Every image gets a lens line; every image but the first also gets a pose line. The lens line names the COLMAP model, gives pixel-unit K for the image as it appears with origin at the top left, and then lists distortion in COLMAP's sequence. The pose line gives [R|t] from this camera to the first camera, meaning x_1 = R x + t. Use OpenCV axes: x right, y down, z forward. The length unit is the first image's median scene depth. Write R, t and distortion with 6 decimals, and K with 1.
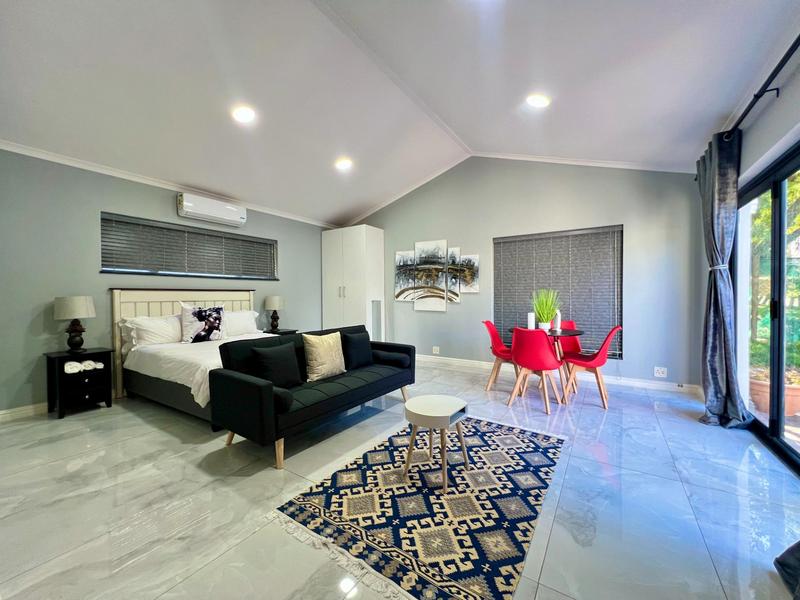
lens RADIAL K [[320.7, 0, 400.7], [0, 320.7, 299.1], [0, 0, 1]] dist [-0.002284, -0.000083]
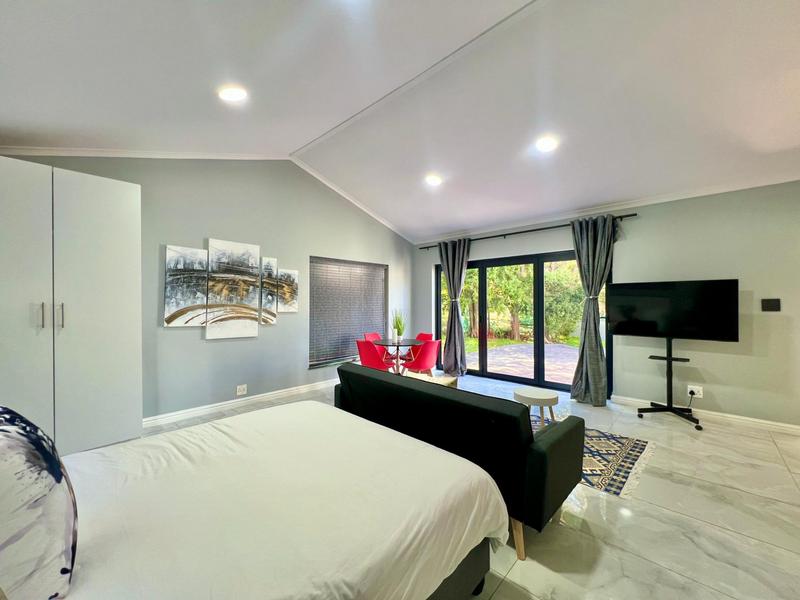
lens RADIAL K [[320.7, 0, 401.2], [0, 320.7, 302.4], [0, 0, 1]] dist [-0.002284, -0.000083]
pose [[0.175339, 0.009669, 0.984461, -0.565693], [0.012555, 0.999848, -0.012056, -0.030910], [-0.984428, 0.014474, 0.175191, 0.512069]]
